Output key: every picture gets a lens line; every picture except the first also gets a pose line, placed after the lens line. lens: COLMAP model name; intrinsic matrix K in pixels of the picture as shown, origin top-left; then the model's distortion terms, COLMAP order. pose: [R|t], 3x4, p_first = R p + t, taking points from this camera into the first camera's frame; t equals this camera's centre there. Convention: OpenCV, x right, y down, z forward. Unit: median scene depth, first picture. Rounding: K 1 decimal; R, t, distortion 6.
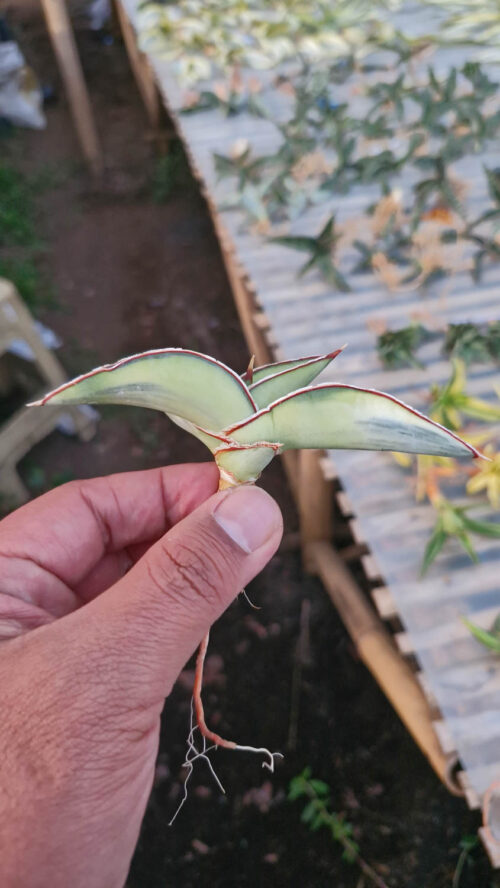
lens RADIAL K [[625.4, 0, 256.1], [0, 625.4, 438.6], [0, 0, 1]] dist [0.002436, -0.056959]
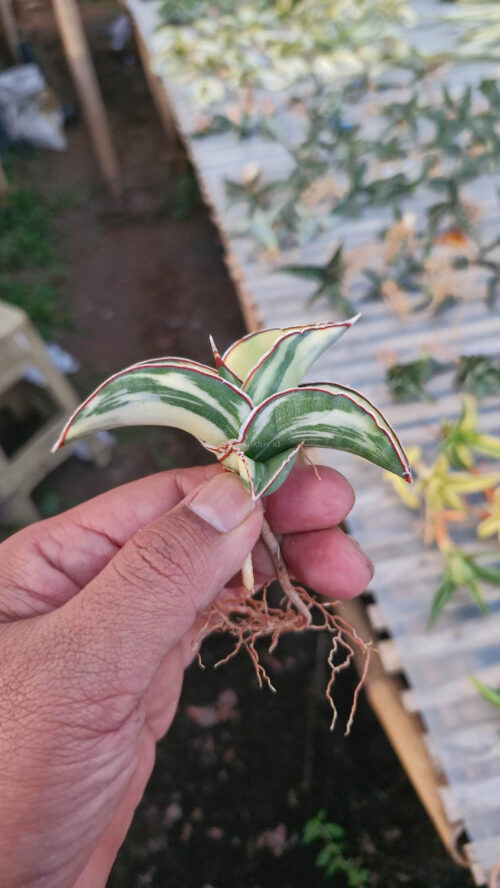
lens RADIAL K [[625.4, 0, 256.1], [0, 625.4, 438.6], [0, 0, 1]] dist [0.002436, -0.056959]
pose [[0.999165, -0.005708, -0.040463, 0.021928], [0.005096, 0.999871, -0.015230, -0.030039], [0.040544, 0.015011, 0.999065, 0.015586]]
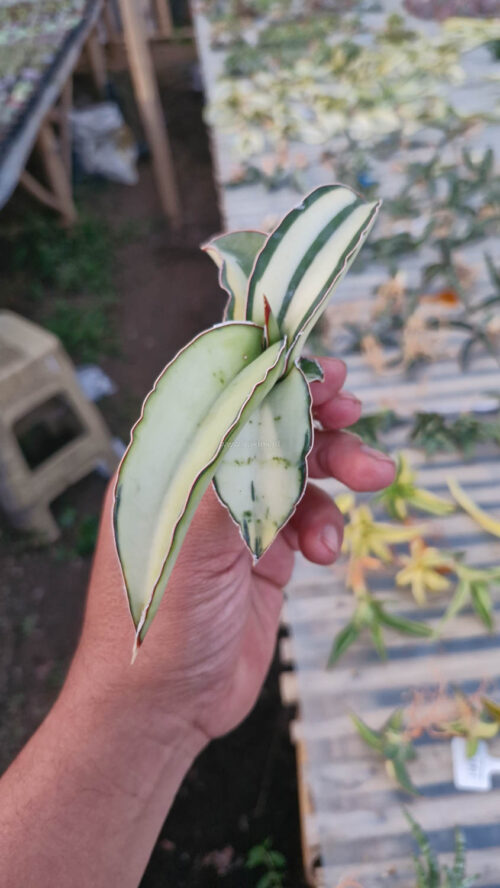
lens RADIAL K [[625.4, 0, 256.1], [0, 625.4, 438.6], [0, 0, 1]] dist [0.002436, -0.056959]
pose [[0.986981, 0.072768, -0.143430, 0.141791], [-0.081628, 0.995039, -0.056875, -0.043786], [0.138580, 0.067842, 0.988025, -0.029640]]
